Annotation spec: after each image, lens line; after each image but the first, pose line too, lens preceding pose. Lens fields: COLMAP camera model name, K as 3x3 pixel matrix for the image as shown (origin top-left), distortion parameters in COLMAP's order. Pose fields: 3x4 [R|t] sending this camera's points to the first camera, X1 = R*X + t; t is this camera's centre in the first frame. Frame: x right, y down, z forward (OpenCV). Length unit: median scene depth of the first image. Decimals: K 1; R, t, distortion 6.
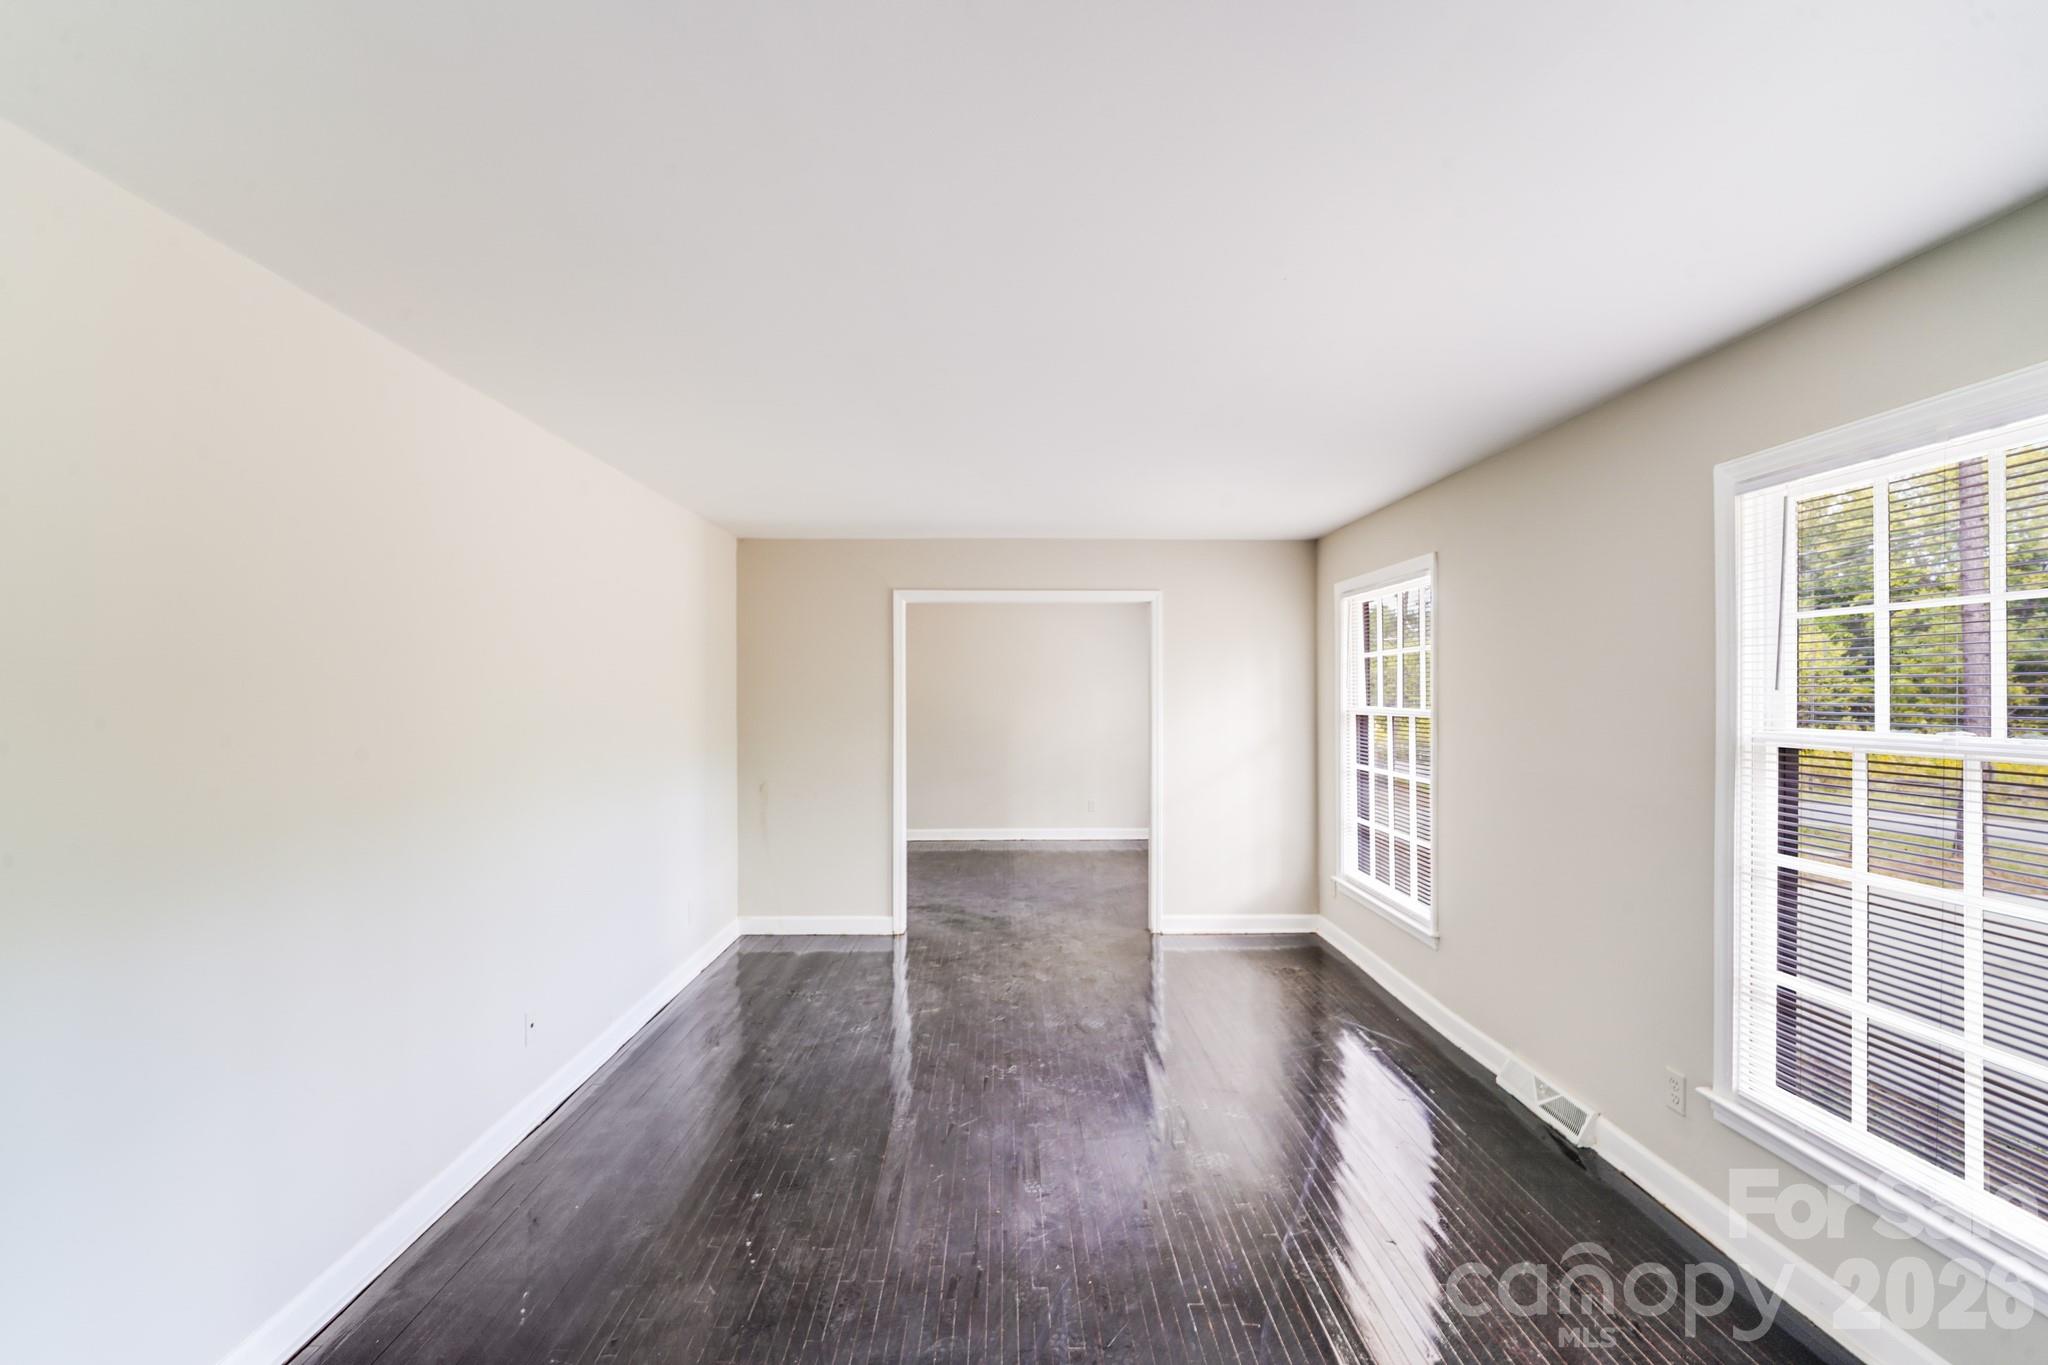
lens RADIAL K [[839.9, 0, 1027.6], [0, 839.9, 703.2], [0, 0, 1]] dist [0.024985, -0.000215]
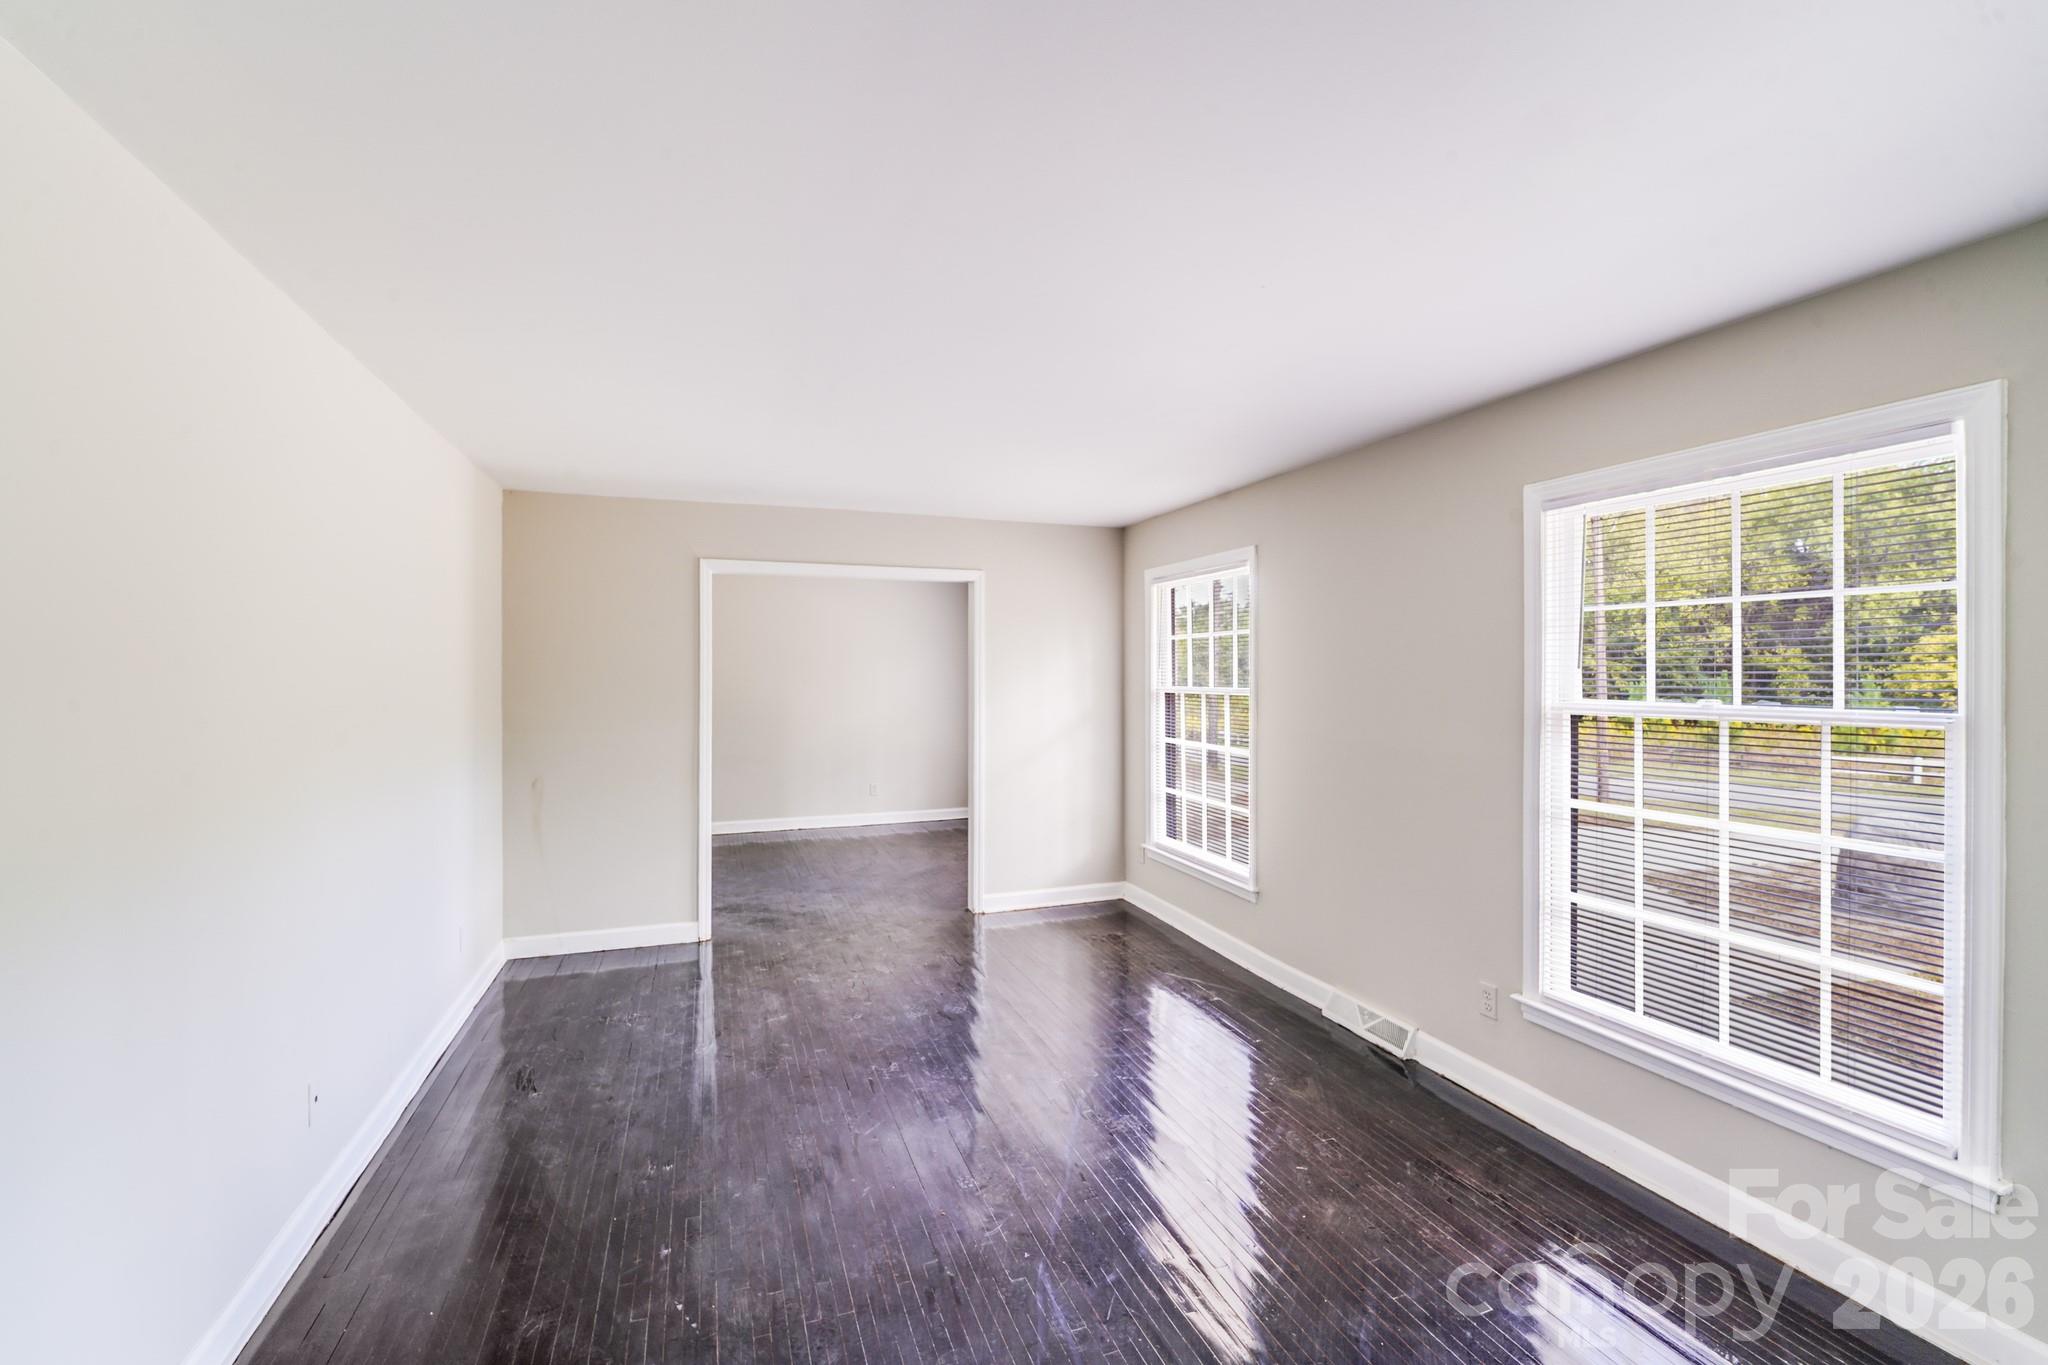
lens RADIAL K [[850.7, 0, 1024.0], [0, 850.7, 682.5], [0, 0, 1]] dist [0.029688, 0.000026]
pose [[0.950267, -0.004229, 0.311408, -0.125186], [0.004891, 0.999987, -0.001344, 0.001138], [-0.311399, 0.002800, 0.950275, 0.023350]]
